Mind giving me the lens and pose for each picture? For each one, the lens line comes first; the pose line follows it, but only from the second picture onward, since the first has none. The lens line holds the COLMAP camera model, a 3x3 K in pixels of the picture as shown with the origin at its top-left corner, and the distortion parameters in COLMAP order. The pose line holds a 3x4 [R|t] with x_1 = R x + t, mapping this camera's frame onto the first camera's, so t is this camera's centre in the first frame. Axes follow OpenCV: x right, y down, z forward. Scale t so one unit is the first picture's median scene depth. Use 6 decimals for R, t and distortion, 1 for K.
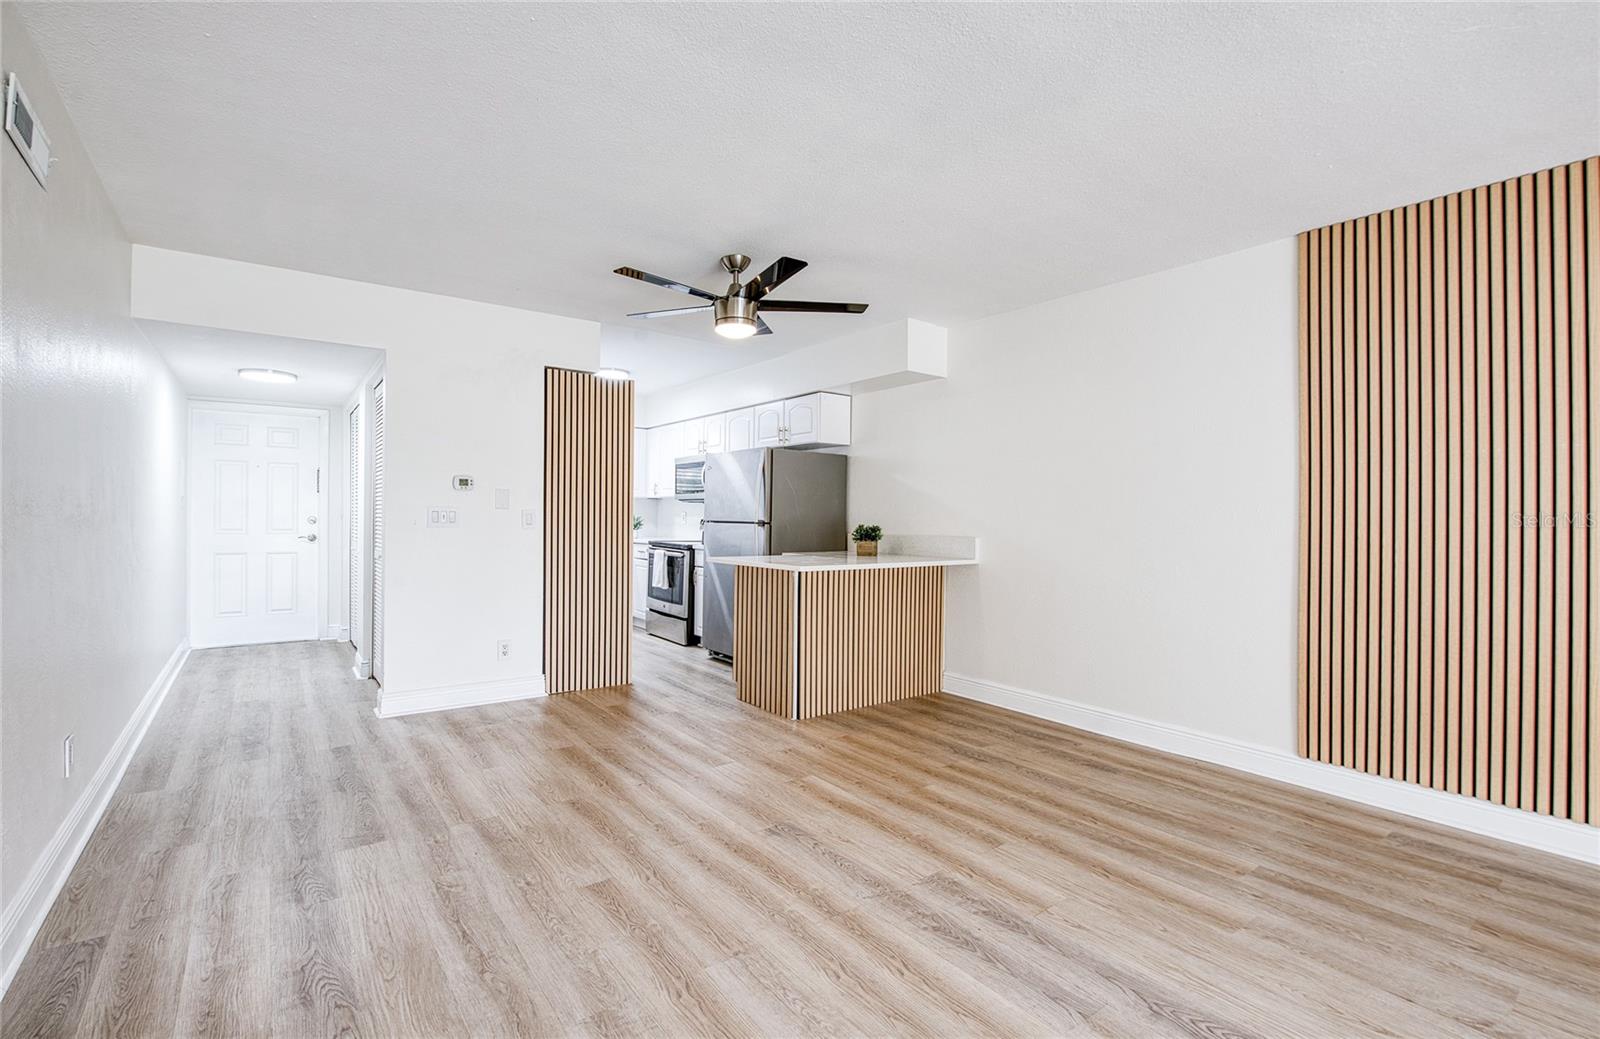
lens RADIAL K [[706.8, 0, 771.2], [0, 706.8, 524.6], [0, 0, 1]] dist [-0.015036, -0.001136]
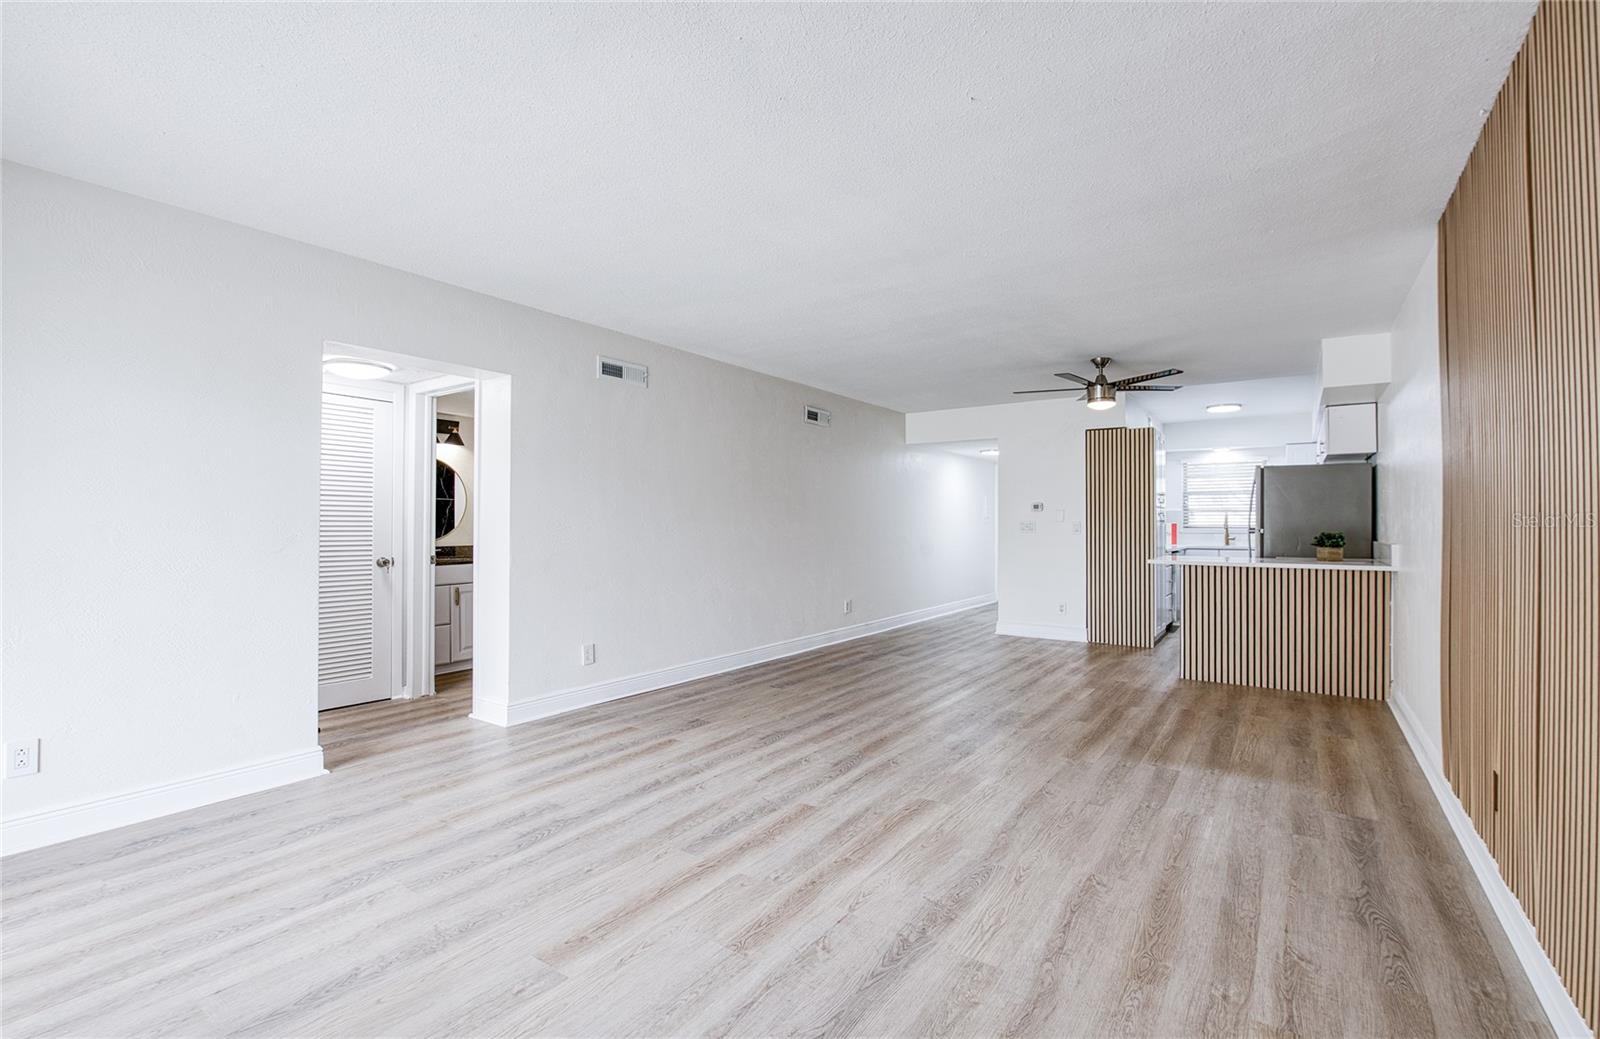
lens RADIAL K [[701.5, 0, 814.5], [0, 701.5, 519.4], [0, 0, 1]] dist [-0.016567, -0.000644]
pose [[0.340456, -0.017130, -0.940105, 1.151613], [-0.008802, 0.999732, -0.021404, 0.014340], [0.940219, 0.015561, 0.340214, -0.110177]]
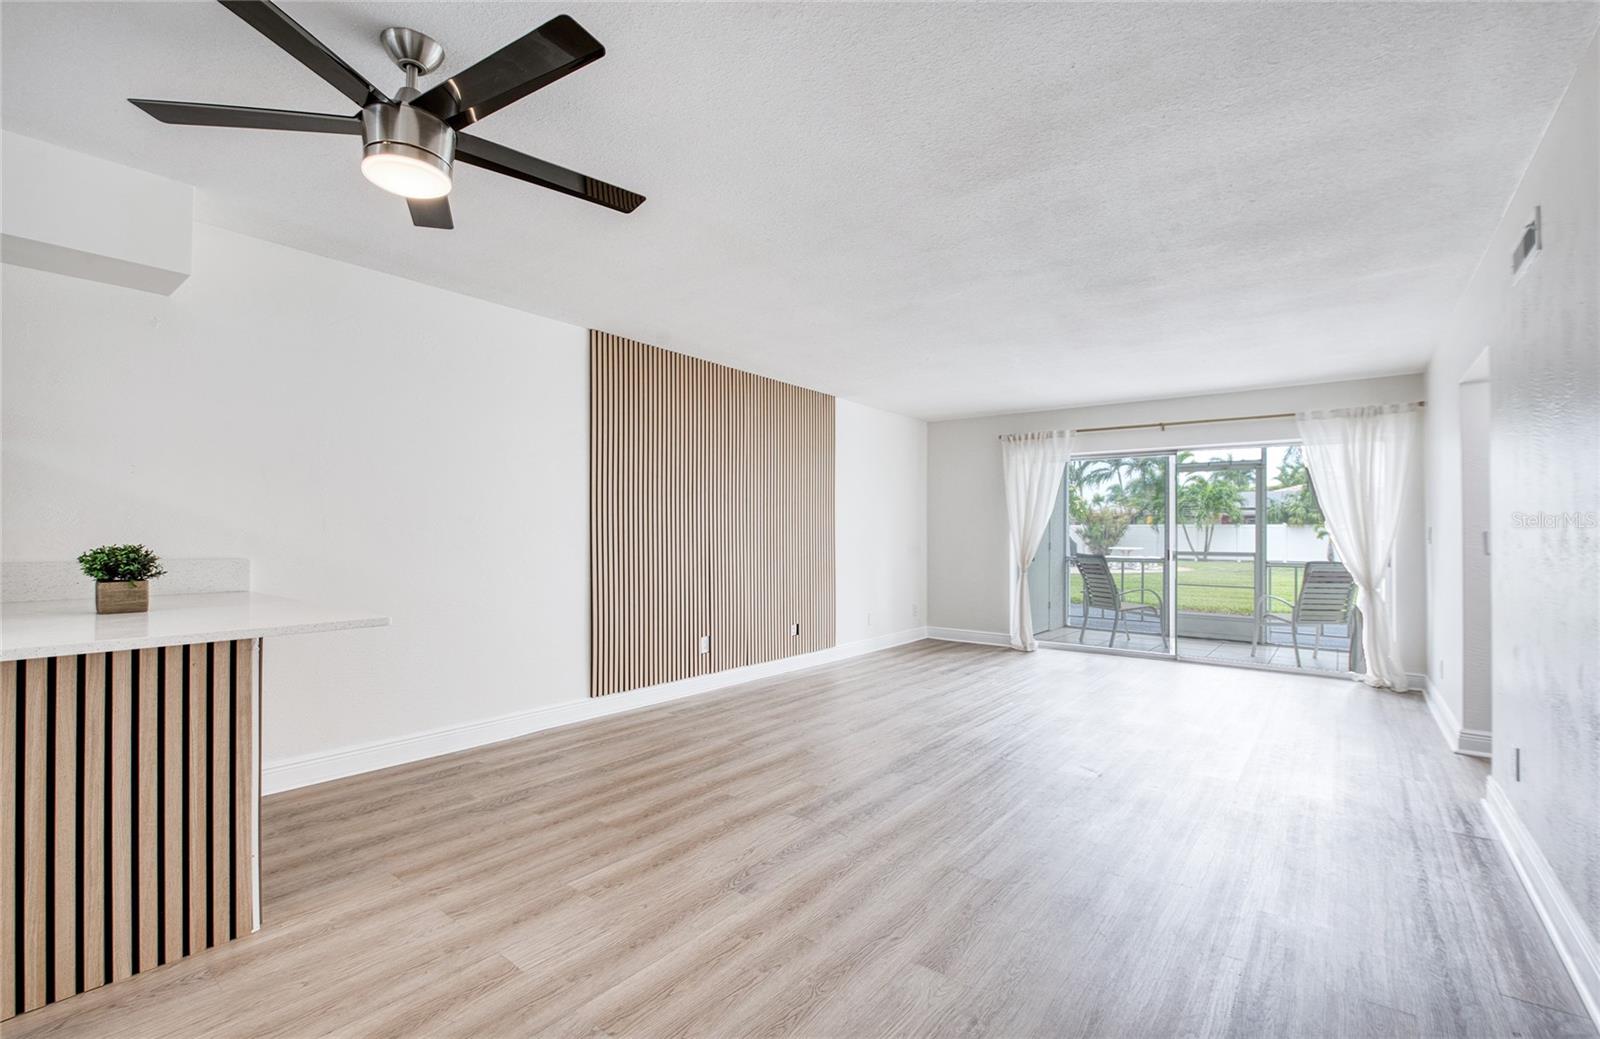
lens RADIAL K [[695.9, 0, 801.6], [0, 695.9, 525.6], [0, 0, 1]] dist [-0.018415, -0.001115]
pose [[-0.285328, -0.001008, 0.958429, -0.611535], [0.001291, 0.999998, 0.001436, -0.016640], [-0.958429, 0.001648, -0.285326, 0.847388]]
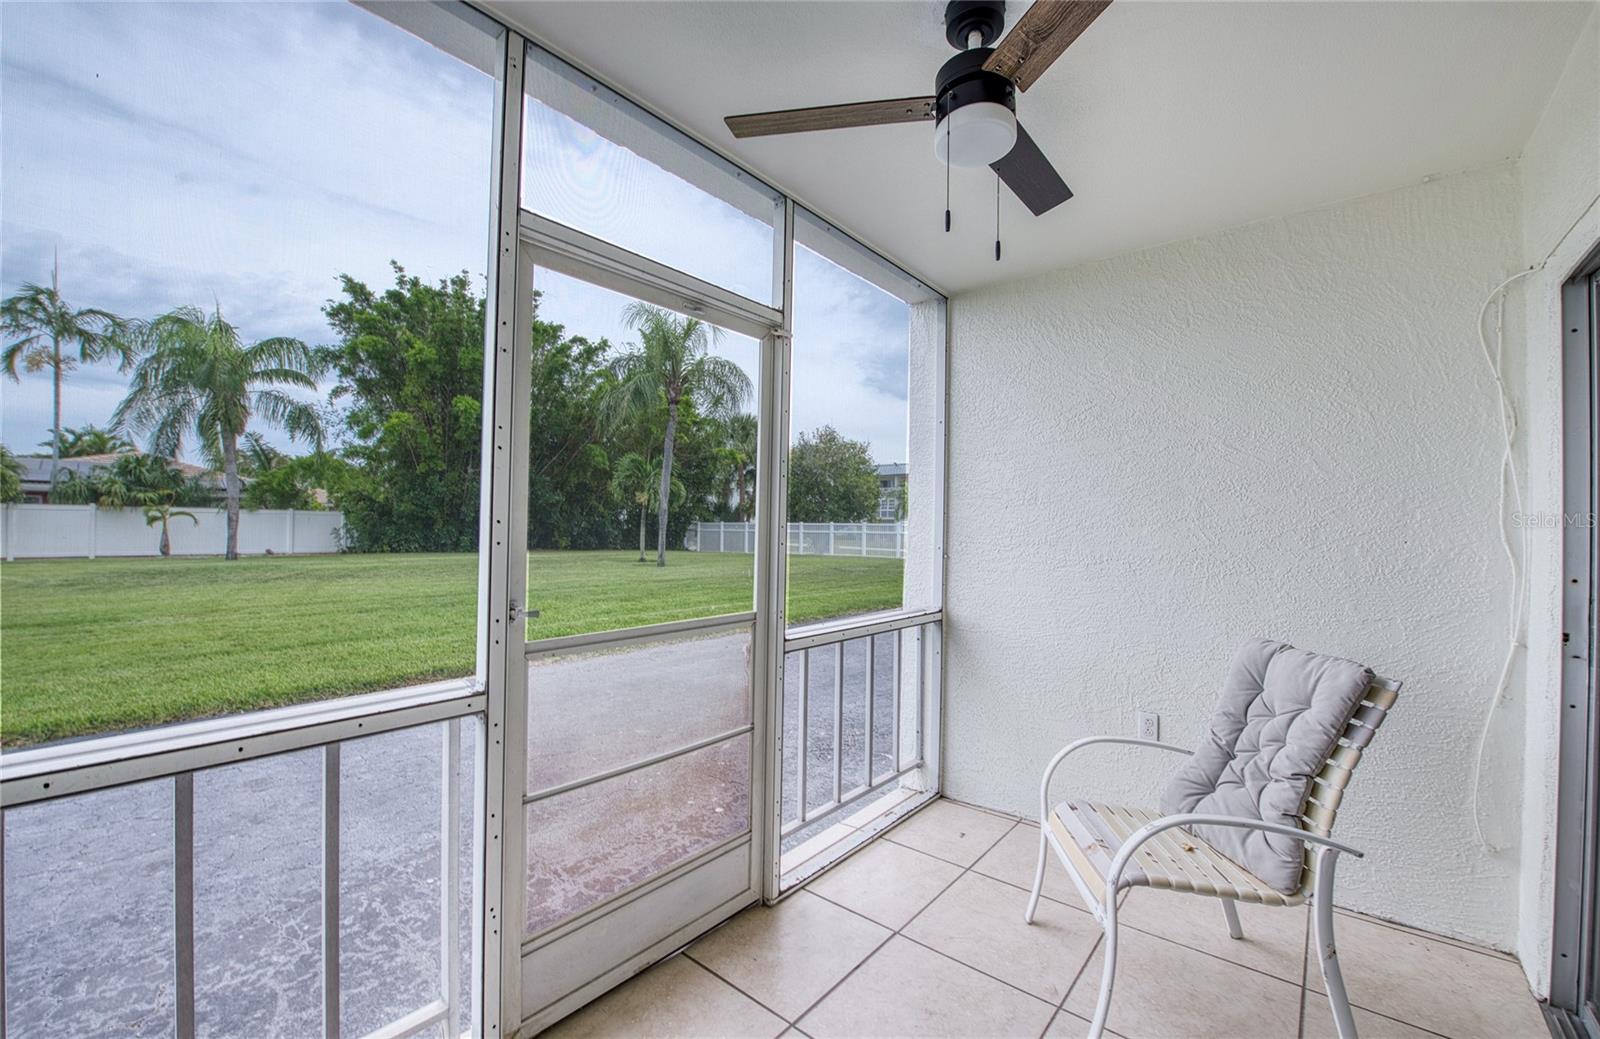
lens RADIAL K [[630.8, 0, 797.8], [0, 630.8, 524.7], [0, 0, 1]] dist [-0.019783, -0.000076]
pose [[-0.970660, -0.025071, -0.239146, 1.164752], [-0.026095, 0.999659, 0.001117, -0.013347], [0.239036, 0.007325, -0.970983, -0.551673]]
